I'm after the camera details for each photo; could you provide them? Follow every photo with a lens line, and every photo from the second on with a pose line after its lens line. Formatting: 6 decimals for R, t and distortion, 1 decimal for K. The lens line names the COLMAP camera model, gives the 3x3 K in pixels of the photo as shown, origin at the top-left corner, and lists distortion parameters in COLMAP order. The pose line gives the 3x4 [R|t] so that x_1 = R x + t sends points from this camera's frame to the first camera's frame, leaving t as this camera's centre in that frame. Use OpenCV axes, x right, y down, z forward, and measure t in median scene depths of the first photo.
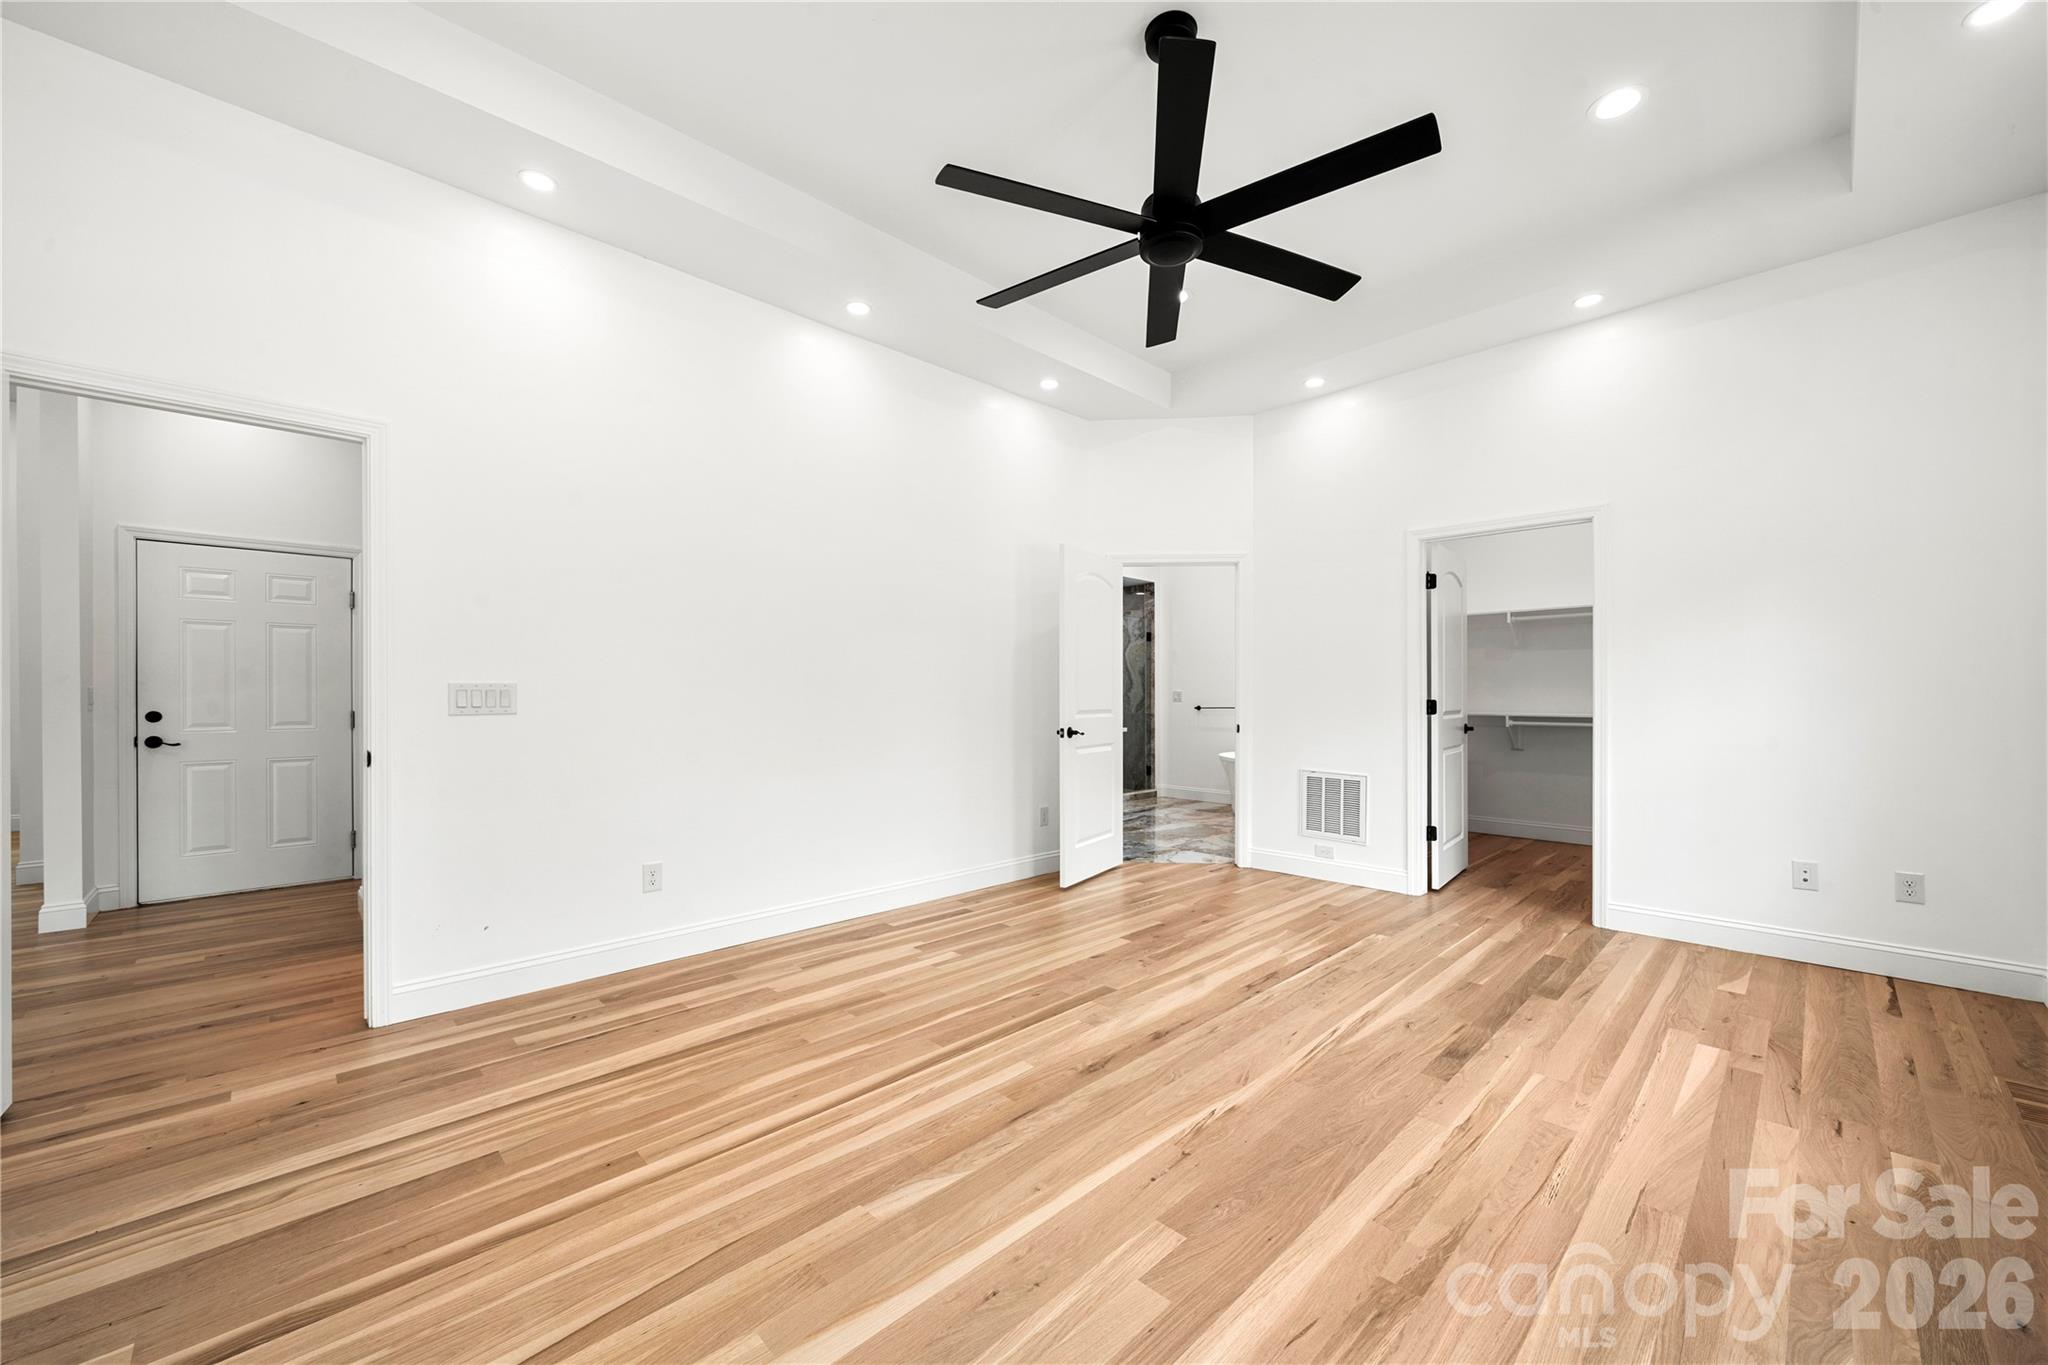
lens RADIAL K [[778.8, 0, 1015.0], [0, 778.8, 694.7], [0, 0, 1]] dist [0.001512, 0.000181]
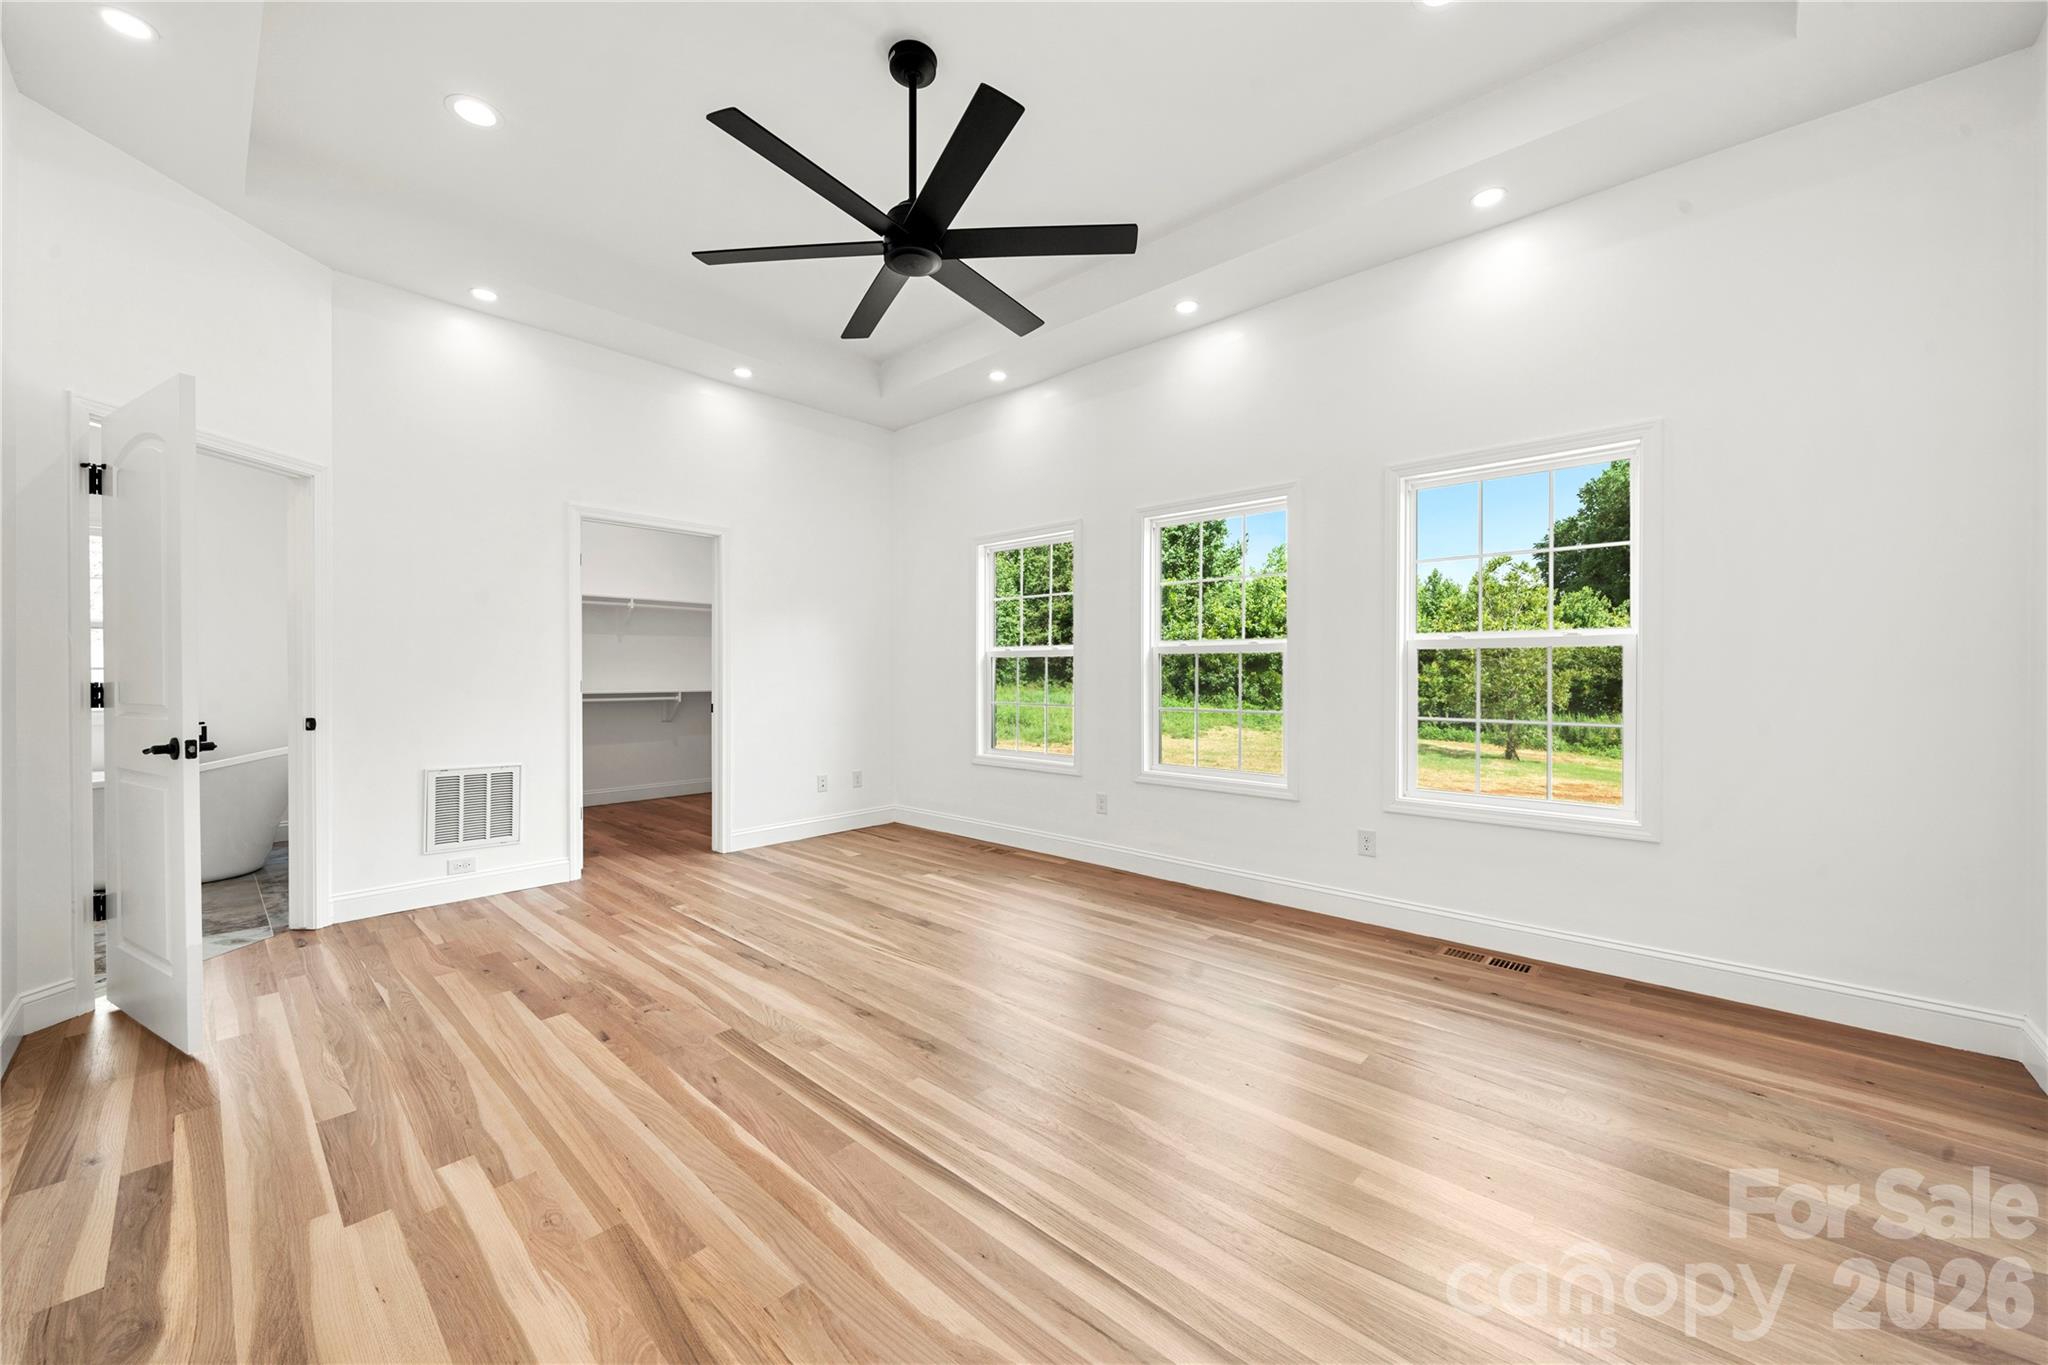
lens RADIAL K [[778.8, 0, 1009.6], [0, 778.8, 674.1], [0, 0, 1]] dist [0.001512, 0.000181]
pose [[-0.052984, -0.000778, 0.998595, -0.622057], [-0.000632, 1.000000, 0.000746, -0.000808], [-0.998595, -0.000591, -0.052985, 0.648128]]
